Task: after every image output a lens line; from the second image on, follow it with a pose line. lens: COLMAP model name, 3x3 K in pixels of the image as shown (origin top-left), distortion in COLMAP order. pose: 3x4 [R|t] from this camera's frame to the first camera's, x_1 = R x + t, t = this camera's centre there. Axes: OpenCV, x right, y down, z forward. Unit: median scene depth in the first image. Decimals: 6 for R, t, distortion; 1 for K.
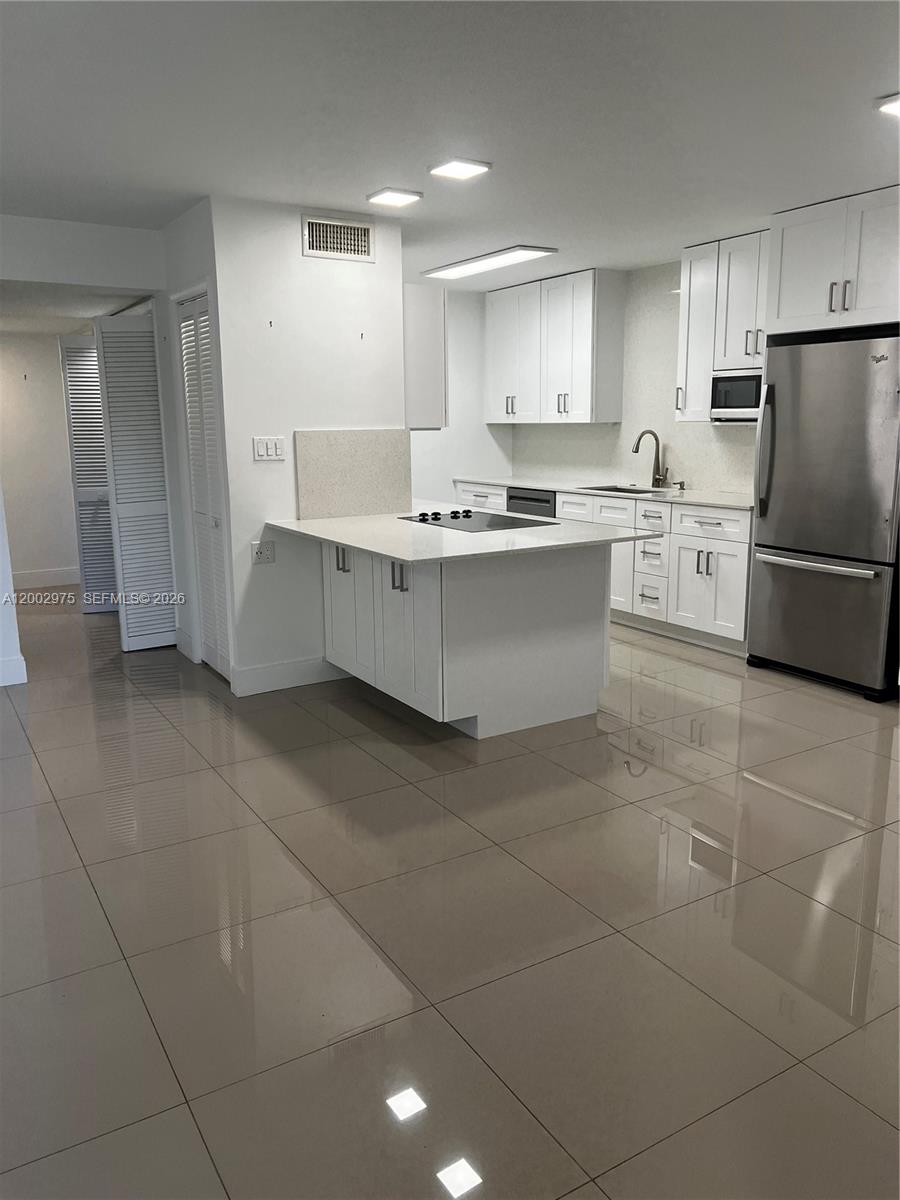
lens RADIAL K [[909.1, 0, 442.8], [0, 909.1, 597.2], [0, 0, 1]] dist [0.038853, -0.050882]
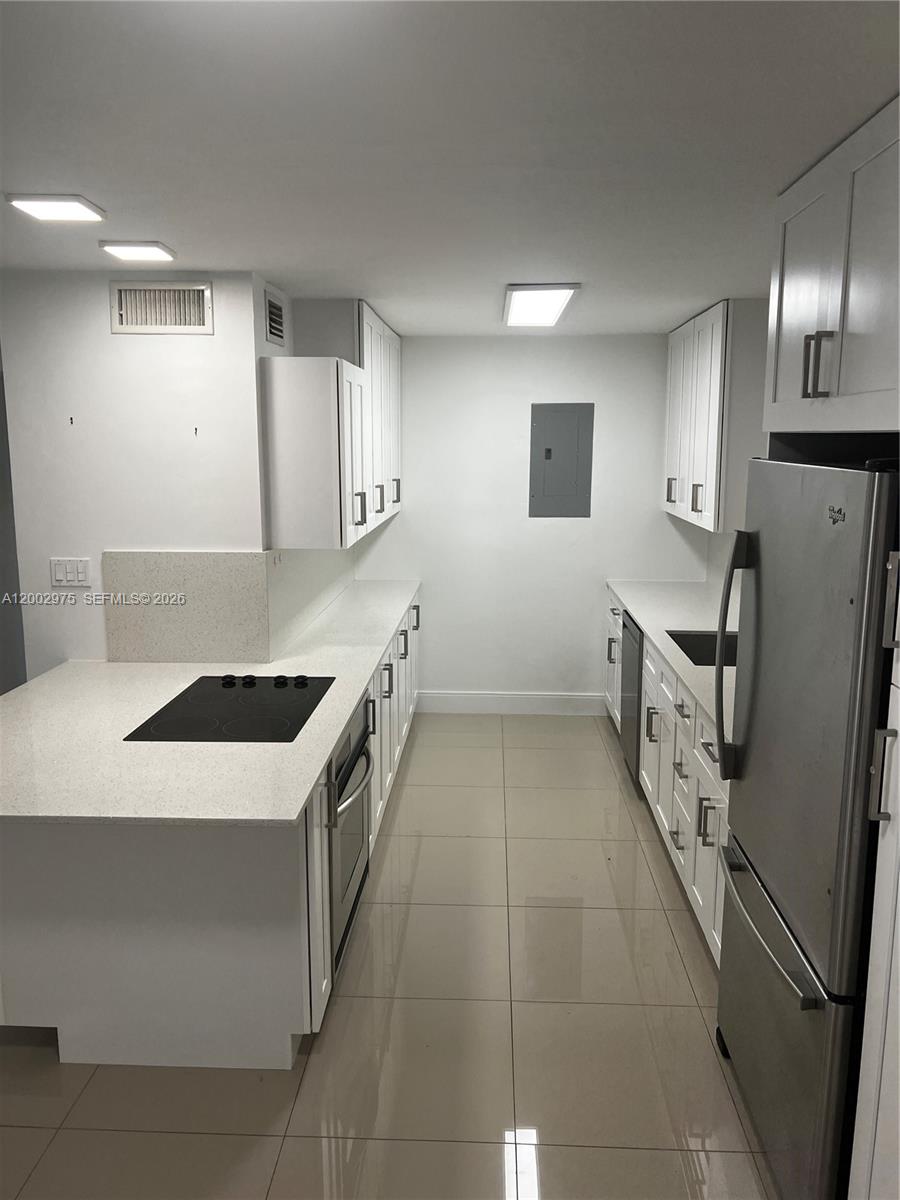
lens RADIAL K [[909.1, 0, 449.0], [0, 909.1, 591.8], [0, 0, 1]] dist [0.038853, -0.050882]
pose [[0.831305, 0.106838, -0.545452, 0.454298], [-0.117599, 0.992944, 0.015260, -0.169338], [0.543234, 0.051459, 0.838003, 0.433742]]
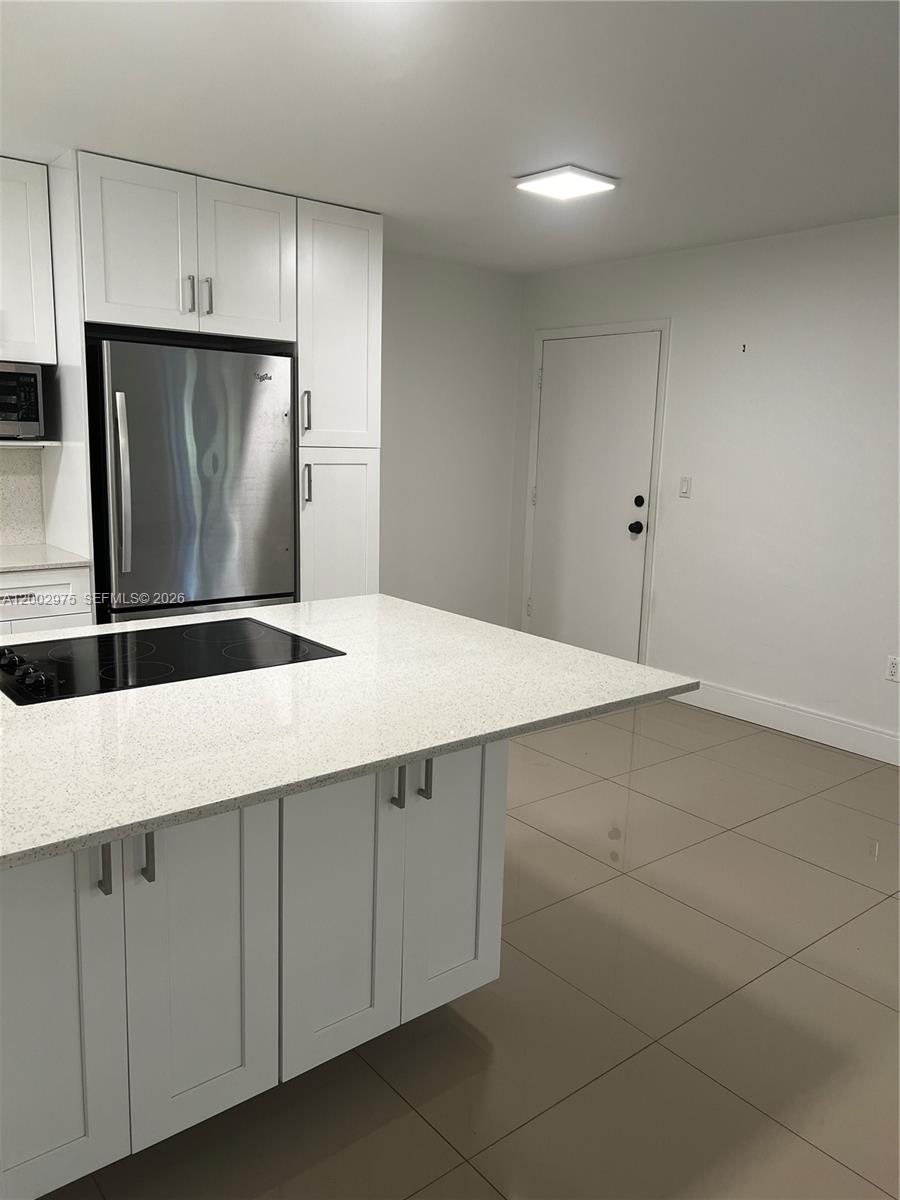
lens RADIAL K [[909.1, 0, 444.3], [0, 909.1, 604.0], [0, 0, 1]] dist [0.038853, -0.050882]
pose [[-0.146996, -0.169414, 0.974521, -0.377365], [0.163232, 0.967560, 0.192826, -0.152070], [-0.975575, 0.187418, -0.114574, 0.777584]]
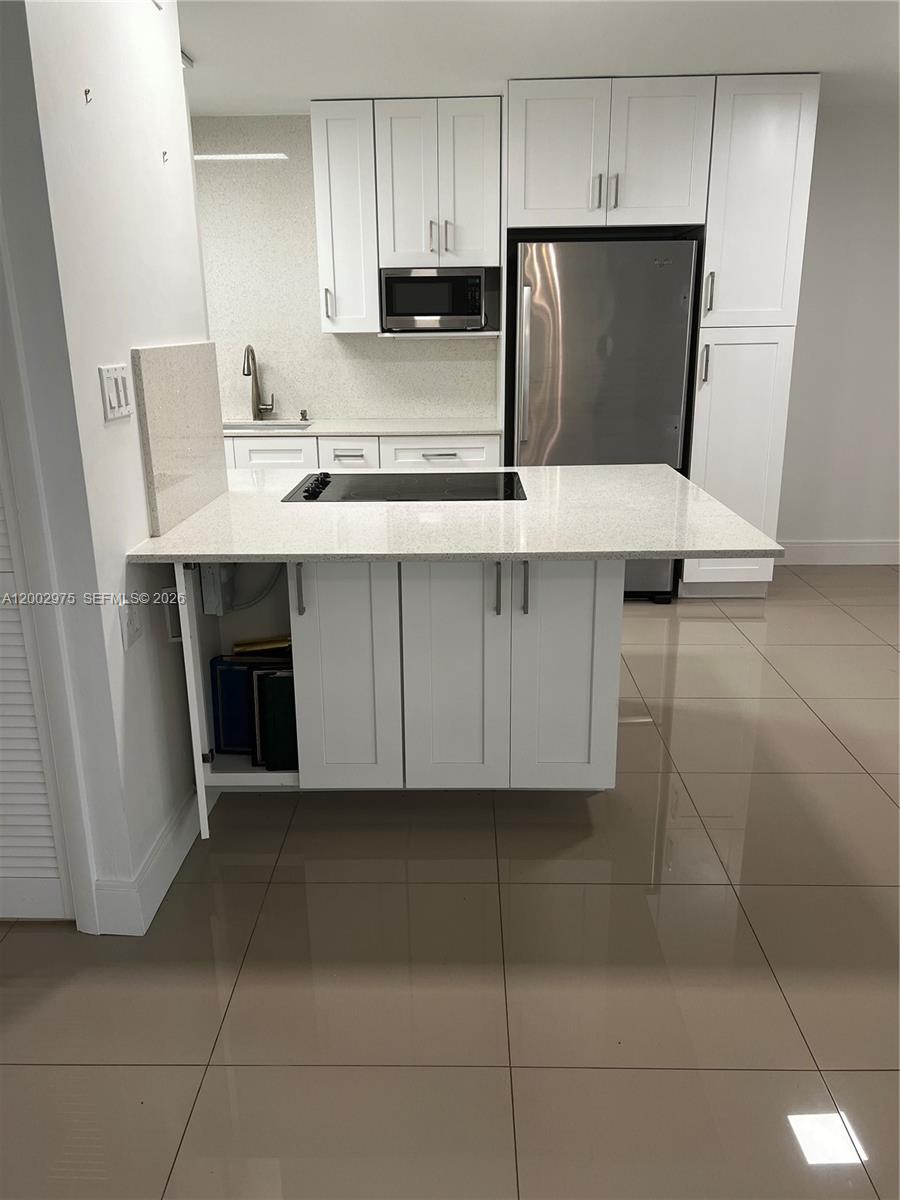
lens RADIAL K [[909.1, 0, 444.2], [0, 909.1, 608.3], [0, 0, 1]] dist [0.038853, -0.050882]
pose [[0.532508, -0.245510, 0.810037, -0.423237], [0.166339, 0.968702, 0.184250, -0.099003], [-0.829920, 0.036626, 0.556679, 0.532993]]
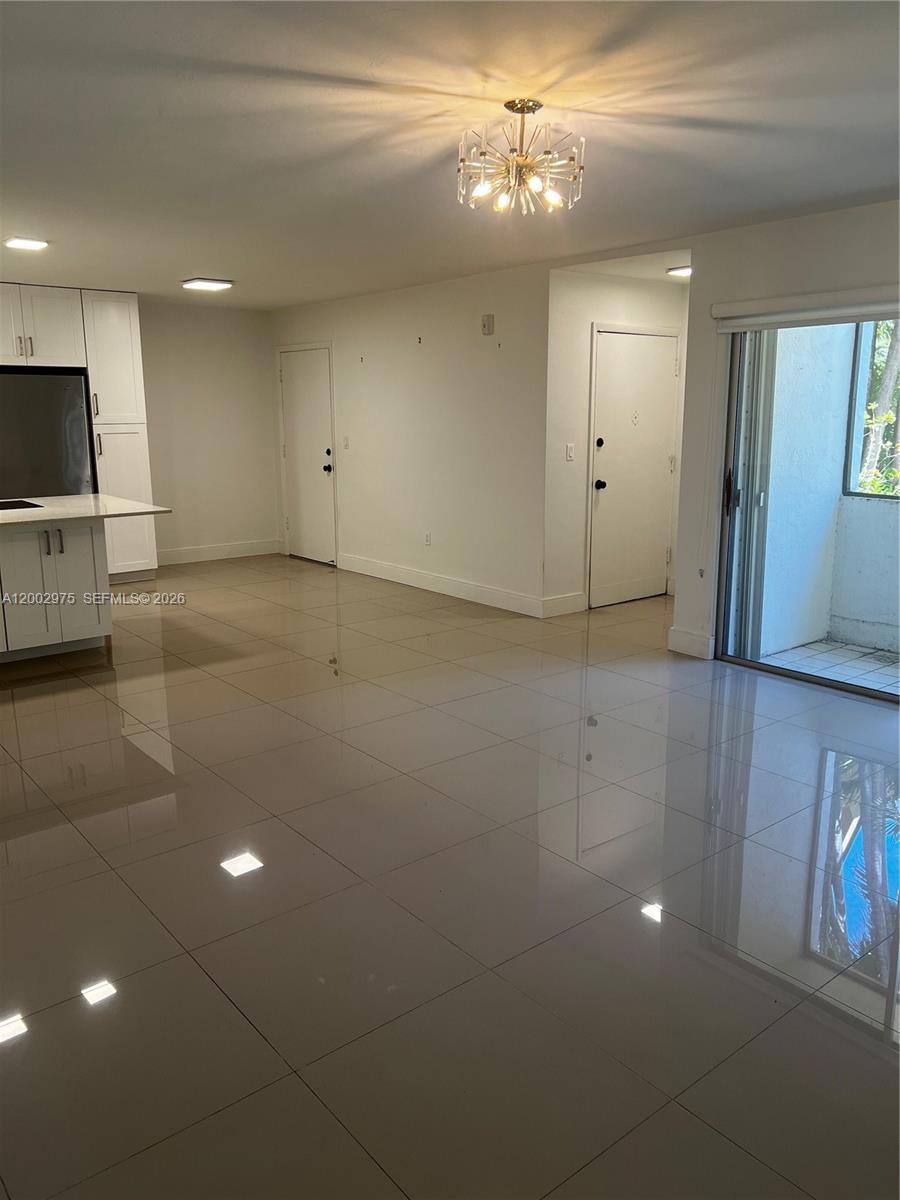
lens RADIAL K [[909.1, 0, 444.5], [0, 909.1, 600.0], [0, 0, 1]] dist [0.038853, -0.050882]
pose [[-0.137973, -0.186150, 0.972785, -1.067721], [0.194417, 0.957981, 0.210892, -0.085786], [-0.971167, 0.218223, -0.095985, 0.456792]]
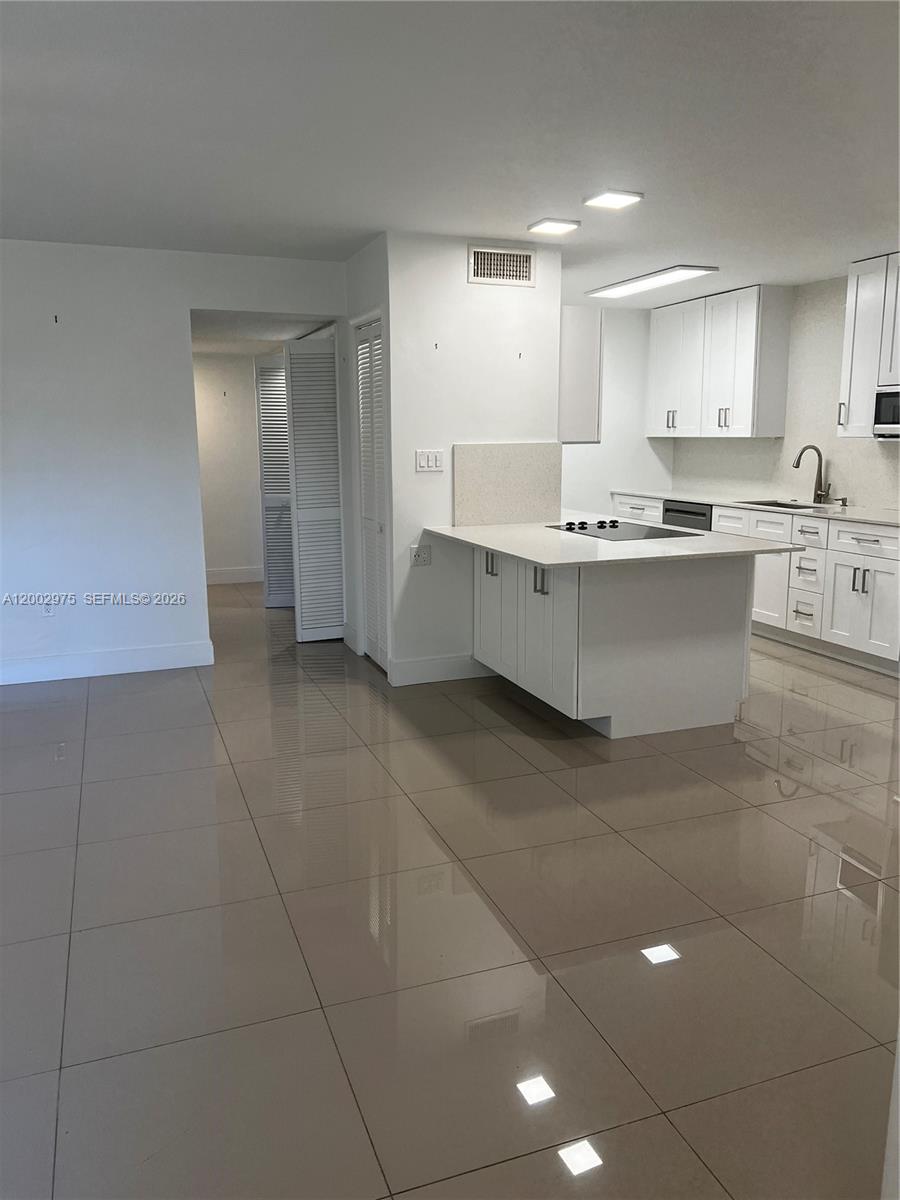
lens RADIAL K [[909.1, 0, 443.1], [0, 909.1, 604.4], [0, 0, 1]] dist [0.038853, -0.050882]
pose [[0.981905, 0.040051, -0.185089, 0.028661], [-0.041100, 0.999153, -0.001834, 0.008920], [0.184858, 0.009408, 0.982720, -0.055989]]
